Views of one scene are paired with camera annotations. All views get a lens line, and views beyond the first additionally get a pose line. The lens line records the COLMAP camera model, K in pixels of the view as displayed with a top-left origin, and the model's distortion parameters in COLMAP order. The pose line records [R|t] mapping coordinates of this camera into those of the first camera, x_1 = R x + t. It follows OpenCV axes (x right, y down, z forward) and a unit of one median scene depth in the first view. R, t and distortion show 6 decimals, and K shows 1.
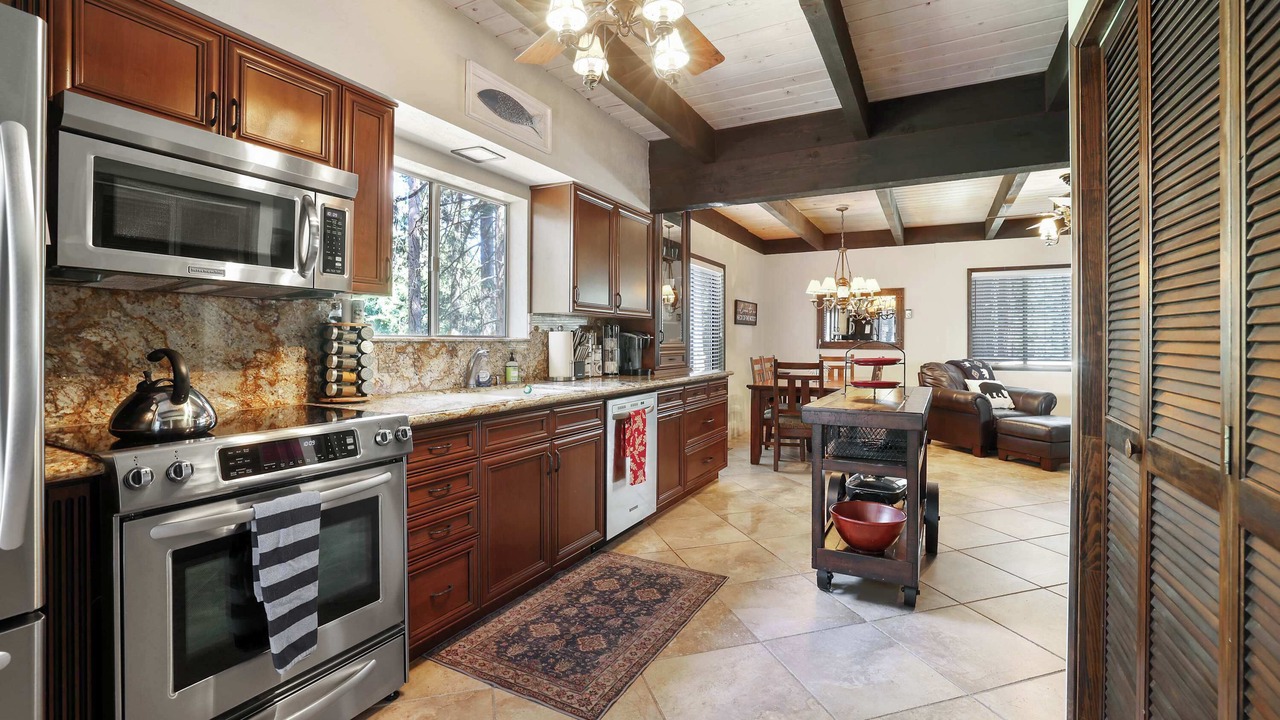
lens RADIAL K [[529.8, 0, 636.3], [0, 529.8, 339.2], [0, 0, 1]] dist [-0.023777, 0.000054]
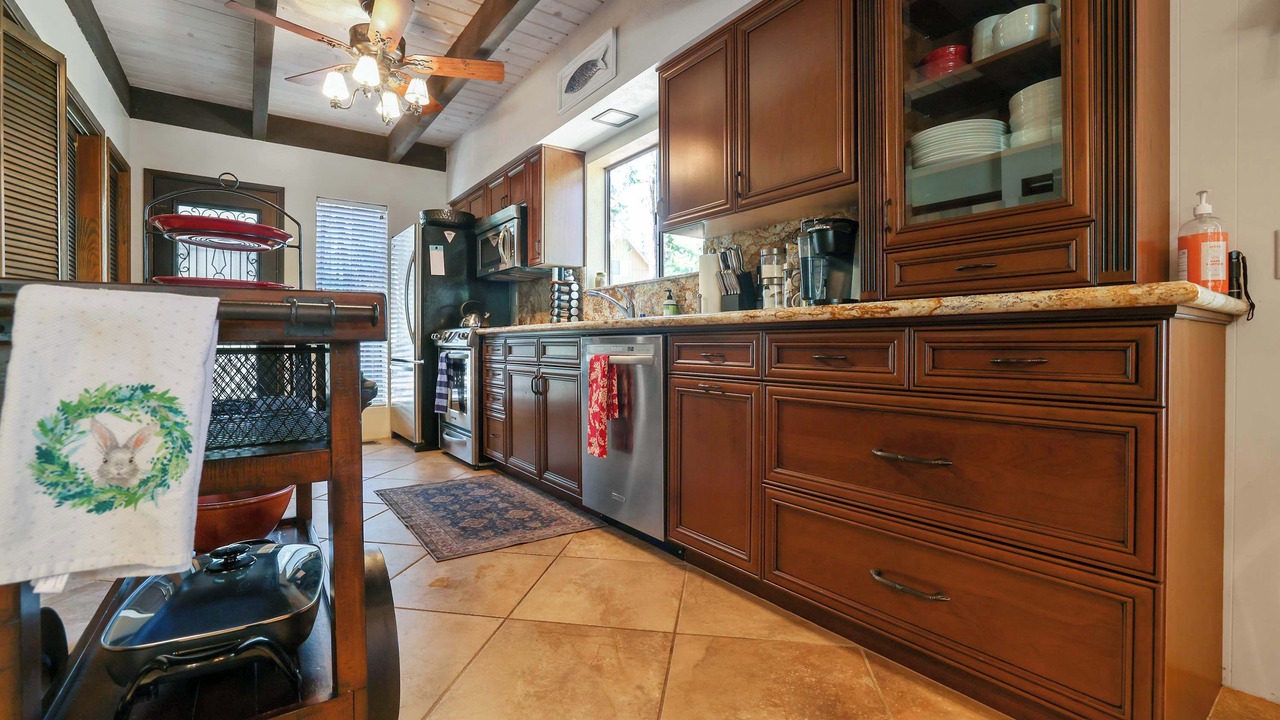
lens RADIAL K [[545.6, 0, 646.9], [0, 545.6, 344.6], [0, 0, 1]] dist [-0.024786, 0.000280]
pose [[-0.399781, -0.003639, -0.916603, 0.762741], [0.002584, 0.999984, -0.005097, 0.145461], [0.916607, -0.004406, -0.399765, 1.578549]]
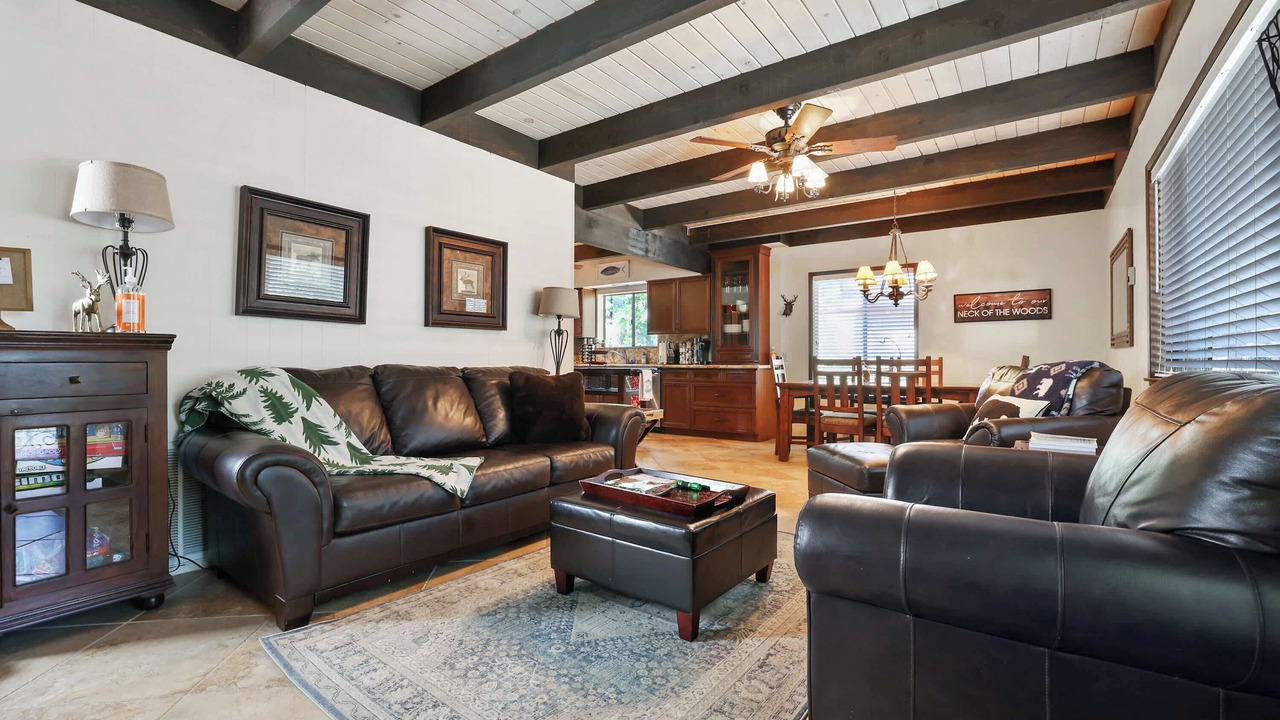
lens RADIAL K [[552.1, 0, 644.3], [0, 552.1, 351.6], [0, 0, 1]] dist [-0.026193, 0.000340]
pose [[-0.098040, -0.021507, -0.994950, 2.860729], [0.000852, 0.999764, -0.021695, 0.096090], [0.995182, -0.002975, -0.097998, 1.489705]]
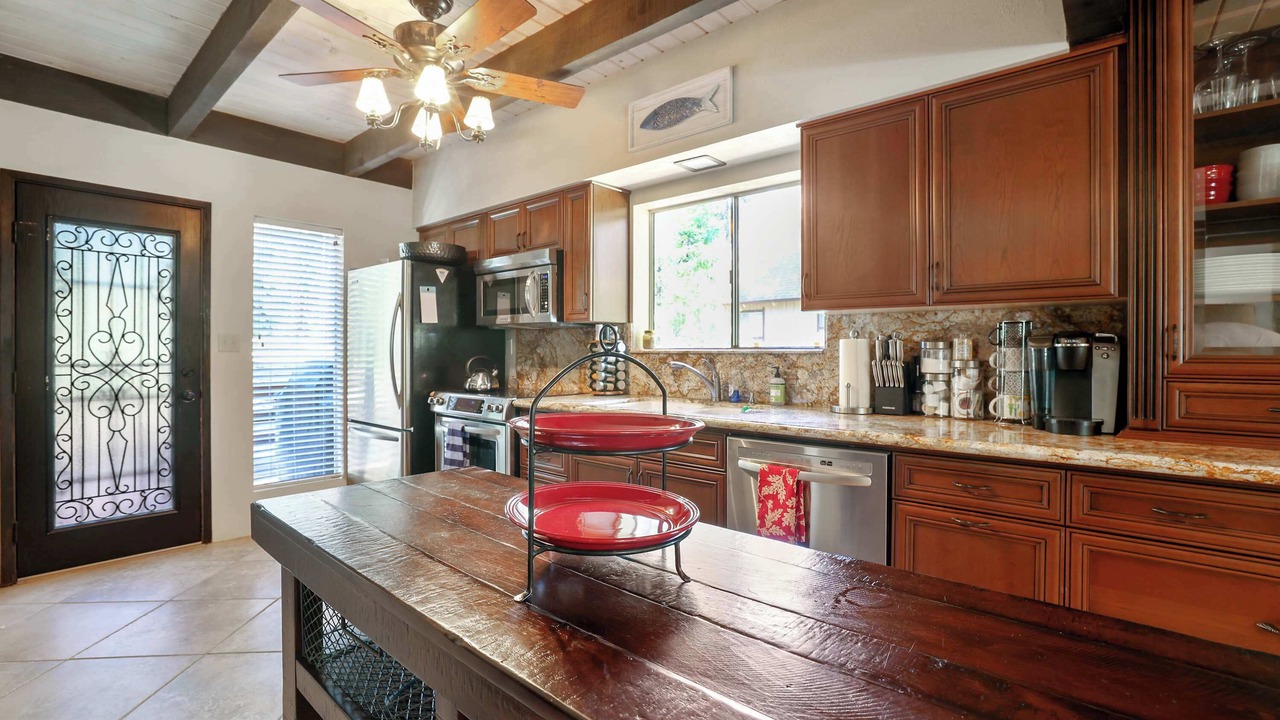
lens RADIAL K [[552.1, 0, 644.3], [0, 552.1, 351.6], [0, 0, 1]] dist [-0.026193, 0.000340]
pose [[-0.174974, -0.003032, -0.984568, 0.757812], [0.000980, 0.999994, -0.003254, 0.005254], [0.984573, -0.001535, -0.174970, 1.117396]]
